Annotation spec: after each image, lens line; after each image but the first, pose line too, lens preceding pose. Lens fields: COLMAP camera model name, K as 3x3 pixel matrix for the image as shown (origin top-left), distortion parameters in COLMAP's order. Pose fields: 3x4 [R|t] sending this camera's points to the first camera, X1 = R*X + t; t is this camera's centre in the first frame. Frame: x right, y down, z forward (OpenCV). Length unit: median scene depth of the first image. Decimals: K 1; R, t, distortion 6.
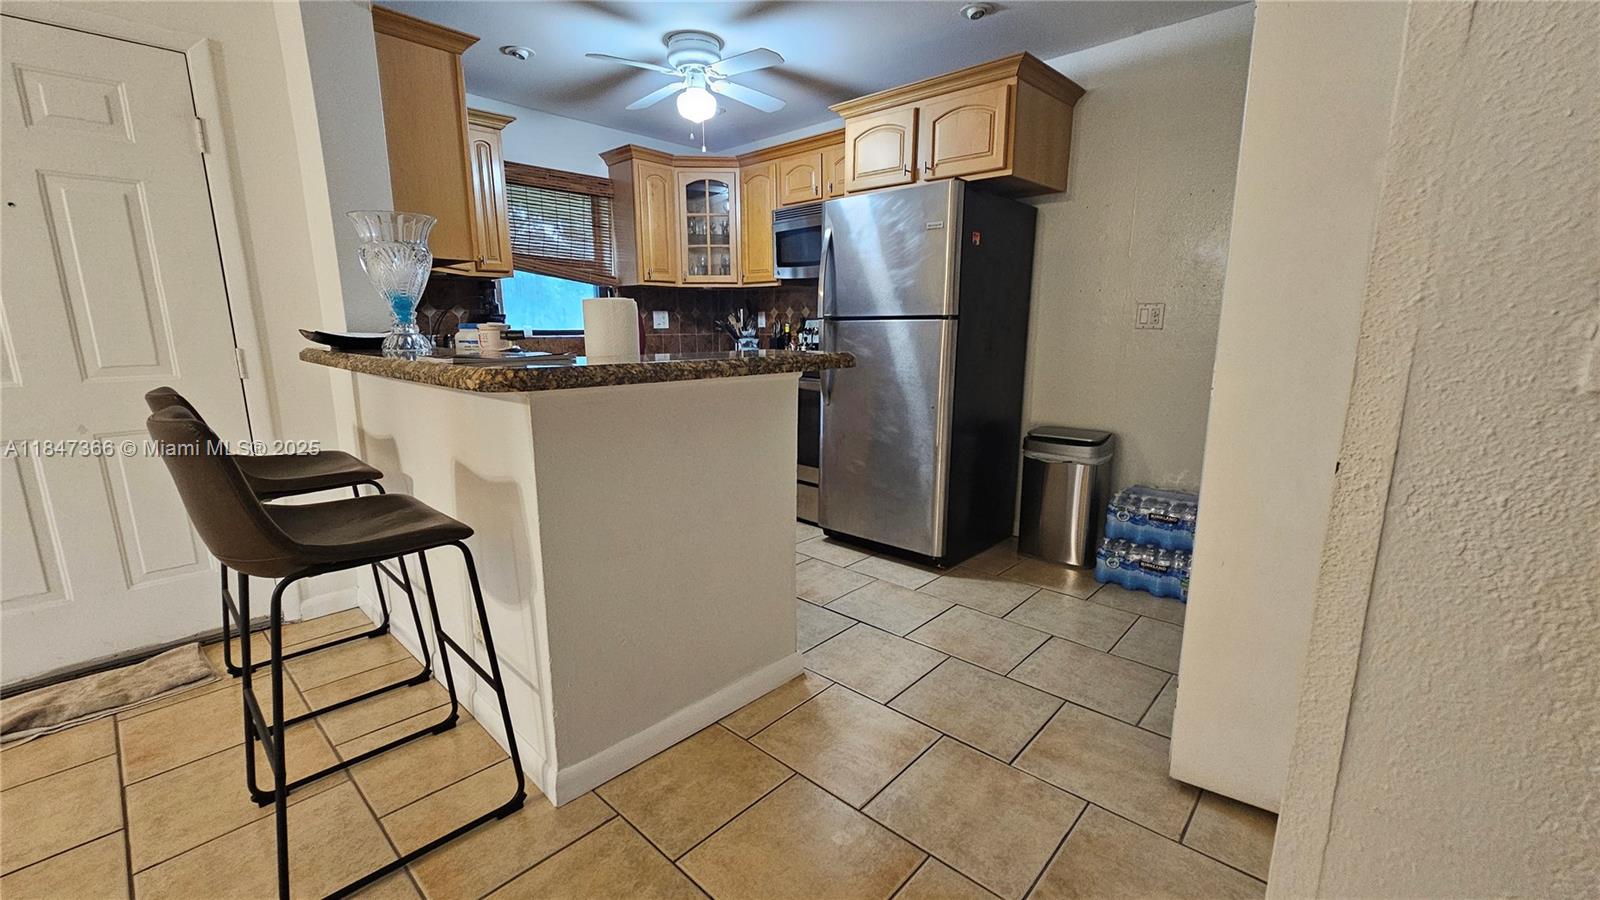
lens RADIAL K [[651.3, 0, 792.9], [0, 651.3, 451.9], [0, 0, 1]] dist [-0.000503, -0.000401]
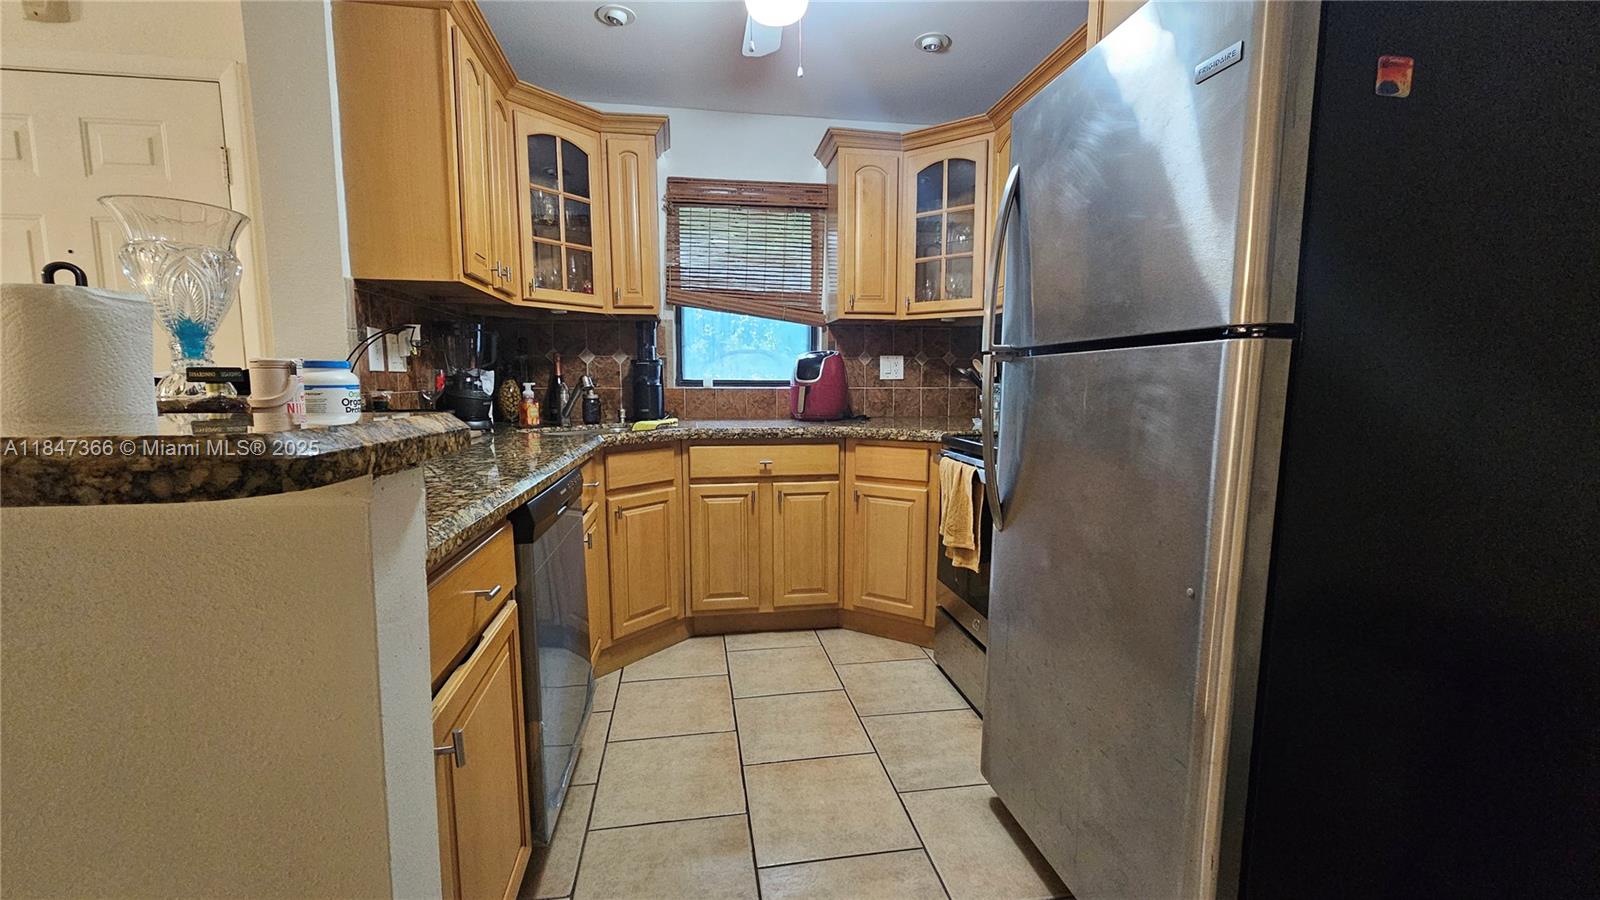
lens RADIAL K [[651.3, 0, 794.9], [0, 651.3, 453.9], [0, 0, 1]] dist [-0.000503, -0.000401]
pose [[0.793311, 0.069915, -0.604789, 0.239718], [-0.120402, 0.991781, -0.043281, -0.097446], [0.596792, 0.107153, 0.795209, 0.569554]]
